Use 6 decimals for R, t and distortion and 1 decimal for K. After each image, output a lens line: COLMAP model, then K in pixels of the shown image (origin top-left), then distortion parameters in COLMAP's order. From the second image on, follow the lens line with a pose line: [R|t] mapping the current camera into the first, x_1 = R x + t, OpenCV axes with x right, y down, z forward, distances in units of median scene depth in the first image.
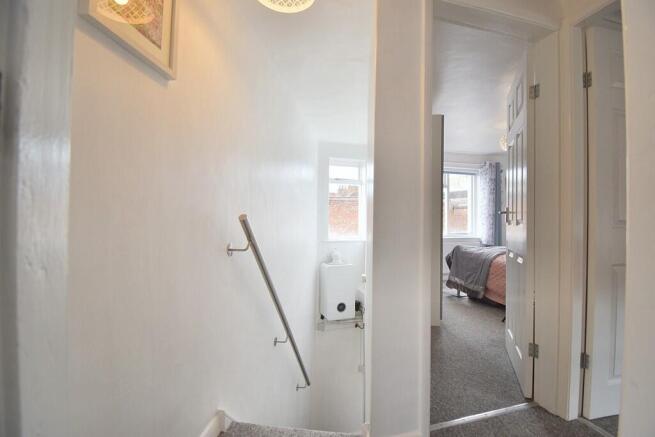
lens RADIAL K [[287.4, 0, 328.1], [0, 287.4, 217.5], [0, 0, 1]] dist [-0.000438, -0.000005]
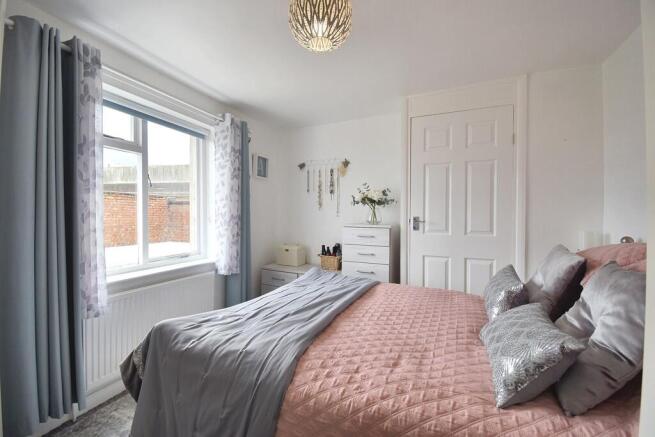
lens RADIAL K [[287.4, 0, 327.0], [0, 287.4, 218.1], [0, 0, 1]] dist [-0.000438, -0.000005]
pose [[0.619360, -0.012931, 0.785001, 0.255302], [0.000084, 0.999865, 0.016405, -0.016179], [-0.785107, -0.010095, 0.619278, 0.535343]]
